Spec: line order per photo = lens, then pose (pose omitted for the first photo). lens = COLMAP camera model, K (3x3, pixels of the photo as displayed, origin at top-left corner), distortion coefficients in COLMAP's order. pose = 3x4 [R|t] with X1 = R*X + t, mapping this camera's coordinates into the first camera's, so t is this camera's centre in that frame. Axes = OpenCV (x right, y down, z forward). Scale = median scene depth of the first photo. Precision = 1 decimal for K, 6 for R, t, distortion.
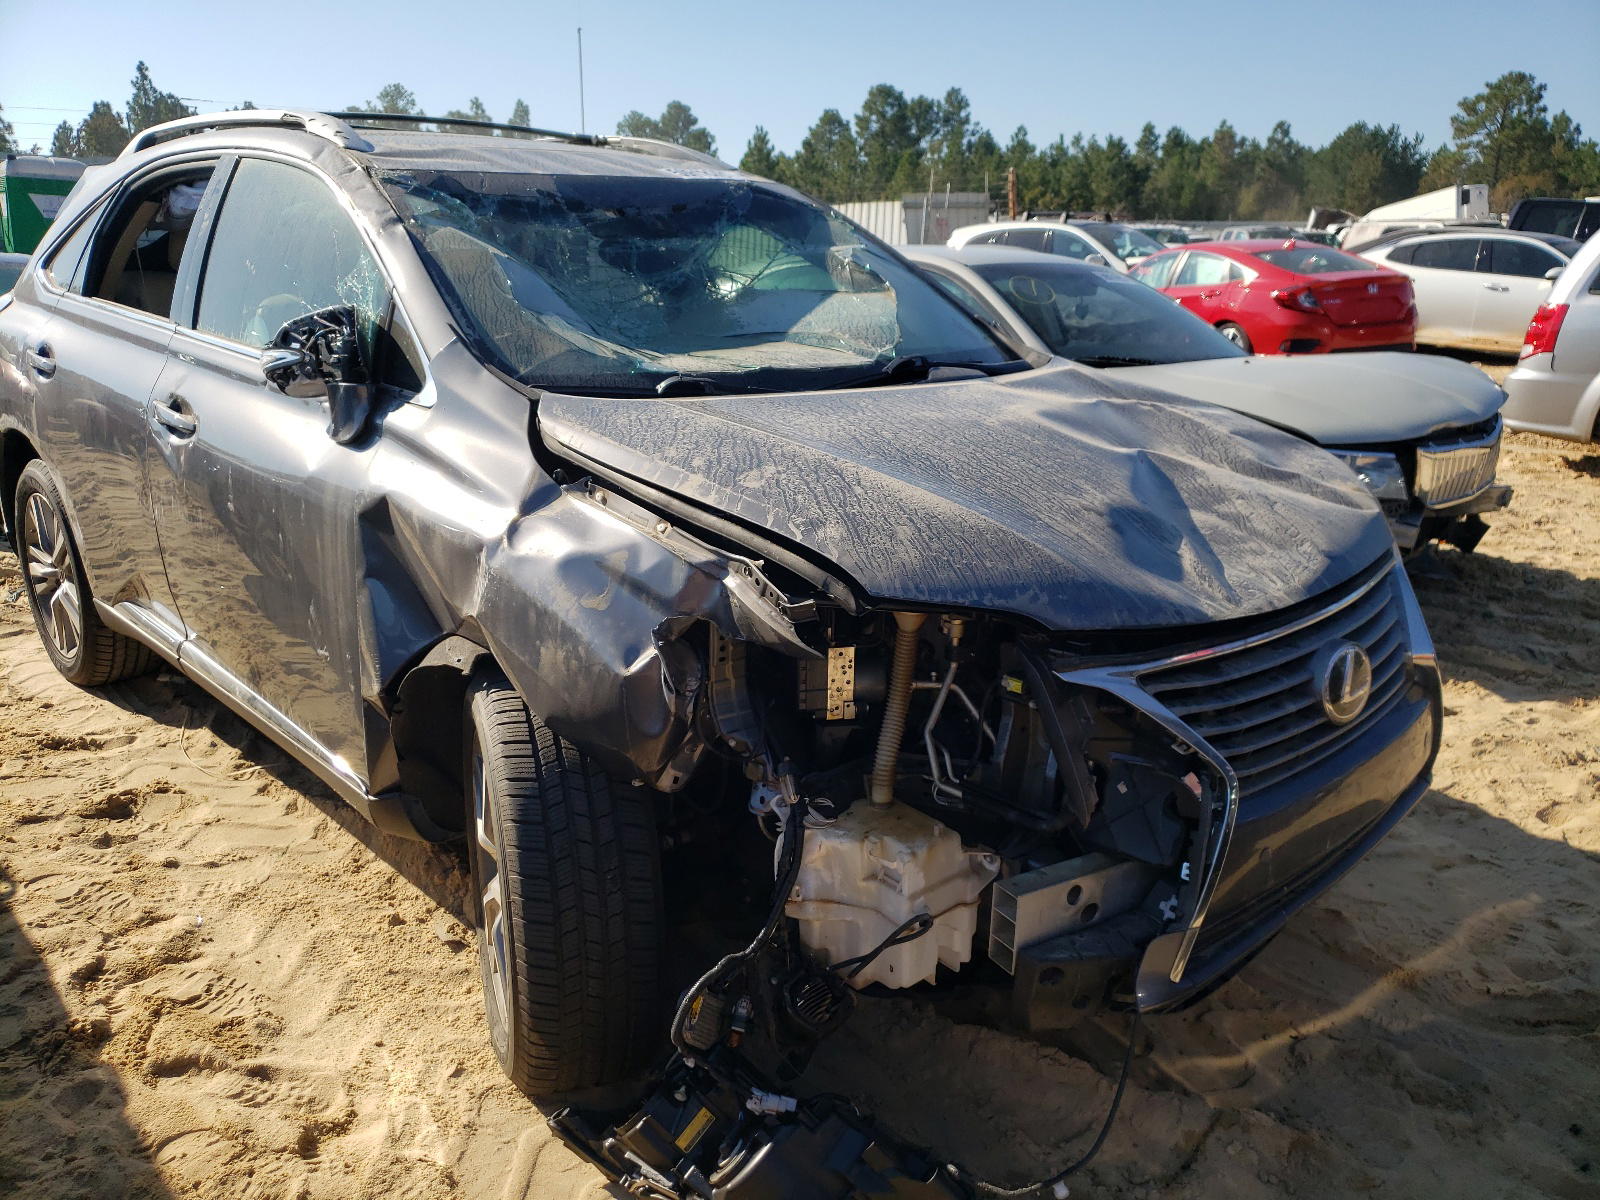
lens RADIAL K [[1211.7, 0, 813.6], [0, 1211.7, 617.1], [0, 0, 1]] dist [-0.001218, 0.034664]
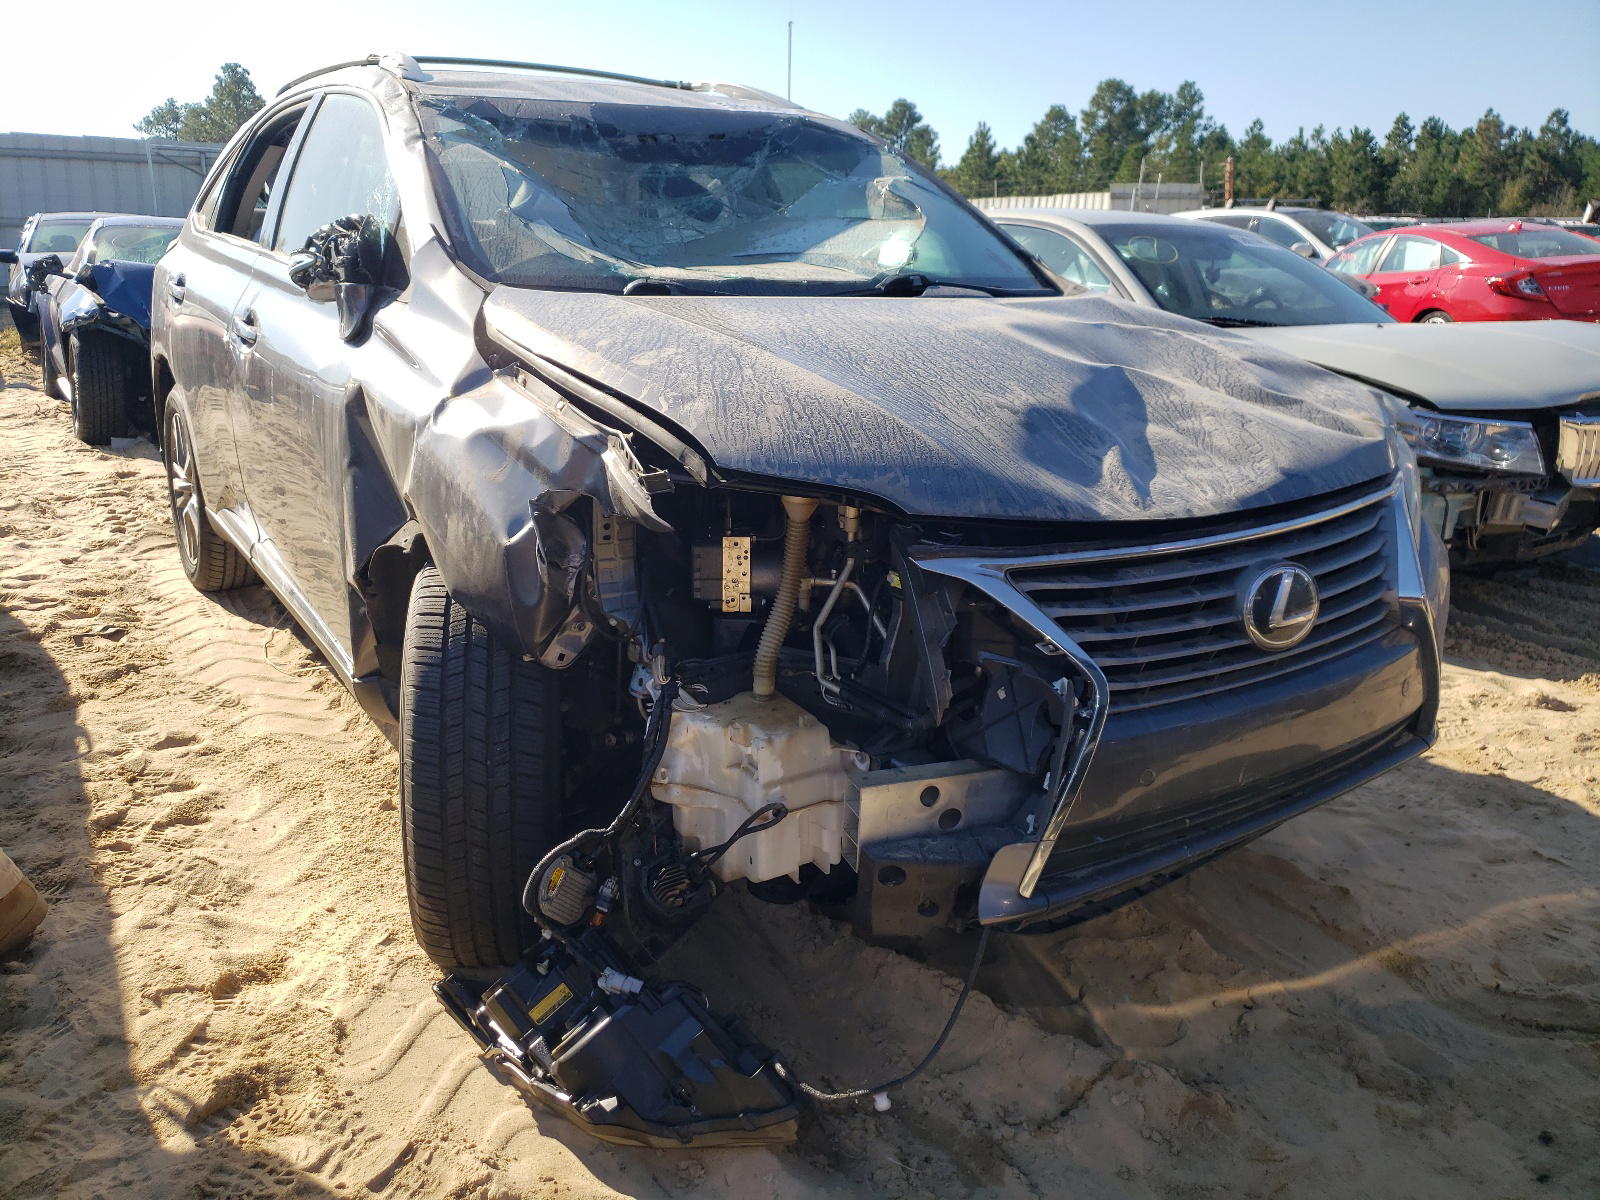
lens RADIAL K [[1211.7, 0, 796.3], [0, 1211.7, 582.7], [0, 0, 1]] dist [-0.001218, 0.034664]
pose [[0.983049, 0.057233, -0.174183, 0.223358], [-0.061138, 0.997982, -0.017132, 0.070115], [0.172851, 0.027491, 0.984564, 0.034559]]
